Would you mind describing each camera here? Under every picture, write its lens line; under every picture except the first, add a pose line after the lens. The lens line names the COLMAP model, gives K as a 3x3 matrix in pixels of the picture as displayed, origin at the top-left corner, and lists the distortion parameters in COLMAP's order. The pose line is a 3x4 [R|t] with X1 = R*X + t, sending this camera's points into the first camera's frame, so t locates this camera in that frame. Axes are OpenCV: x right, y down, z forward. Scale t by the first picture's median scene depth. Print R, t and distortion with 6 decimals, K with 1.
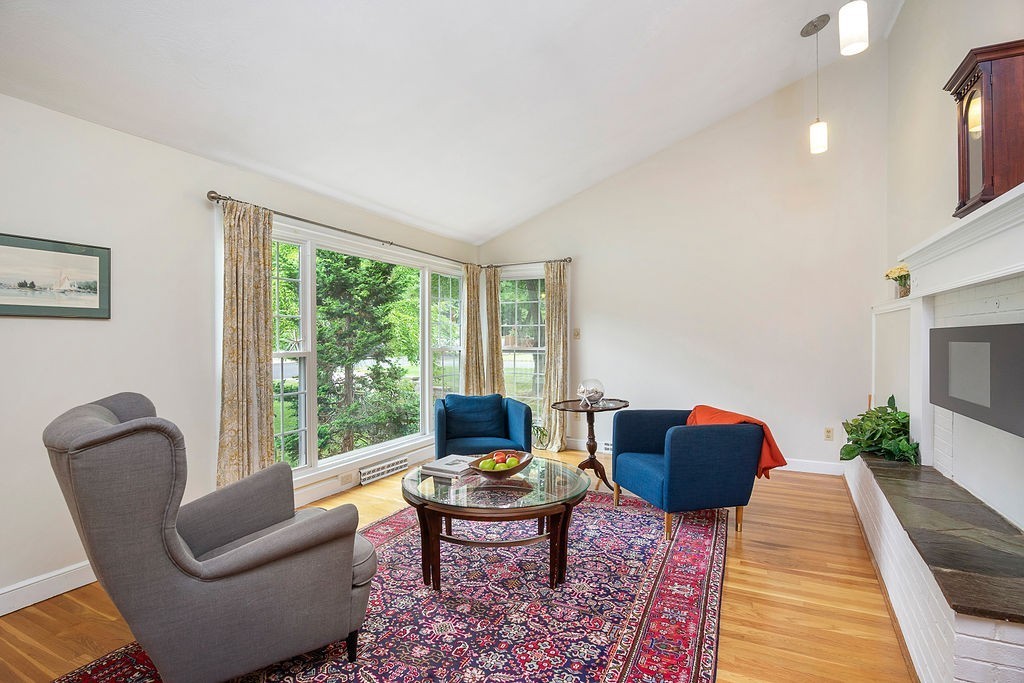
lens RADIAL K [[501.1, 0, 509.4], [0, 501.1, 340.1], [0, 0, 1]] dist [0.002312, 0.000083]
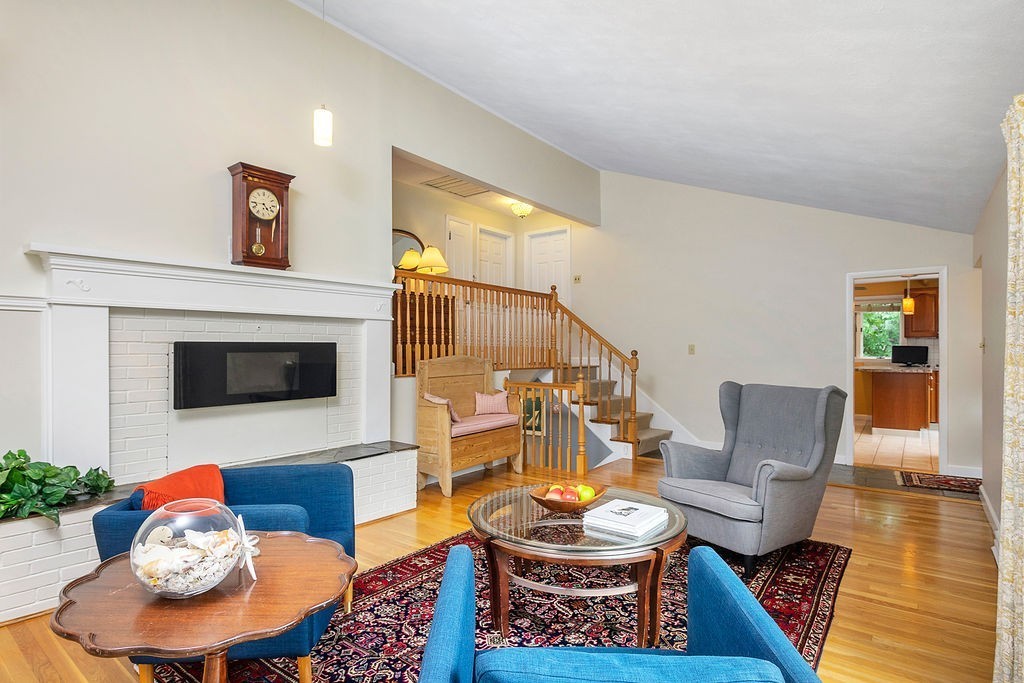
lens RADIAL K [[525.3, 0, 512.0], [0, 525.3, 347.9], [0, 0, 1]] dist [0.000805, -0.000049]
pose [[-0.980430, 0.000574, 0.196867, -0.070681], [0.001232, 0.999994, 0.003223, -0.008605], [-0.196864, 0.003403, -0.980425, 1.381959]]
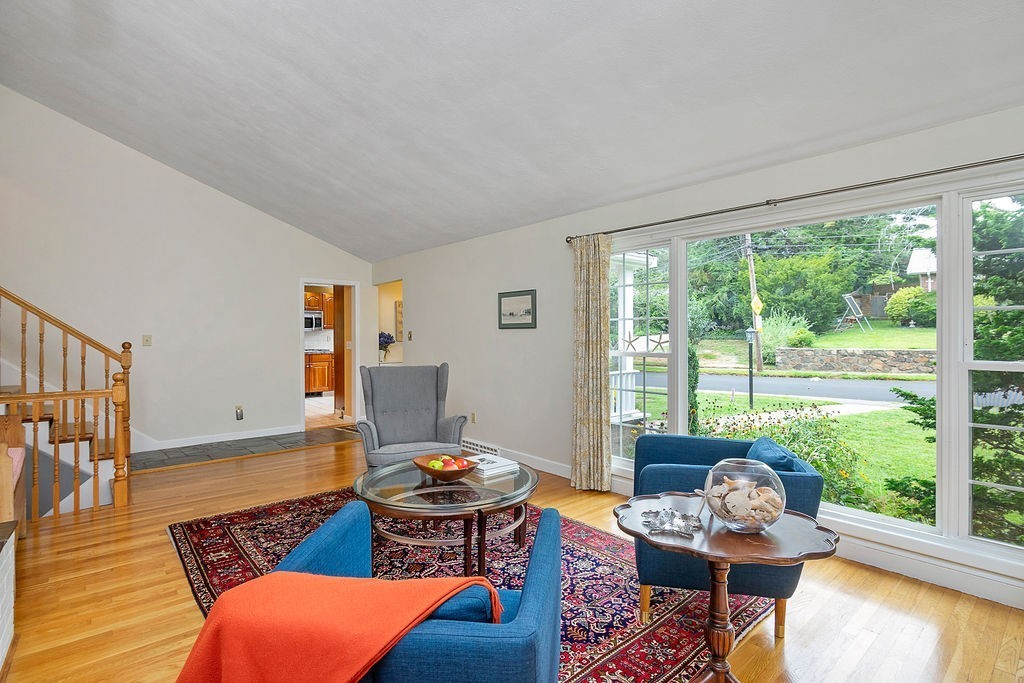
lens RADIAL K [[501.1, 0, 509.4], [0, 501.1, 340.1], [0, 0, 1]] dist [0.002312, 0.000083]
pose [[-0.392830, 0.014297, -0.919500, 0.621759], [0.002020, 0.999890, 0.014684, -0.016826], [0.919609, 0.003911, -0.392816, 1.095456]]
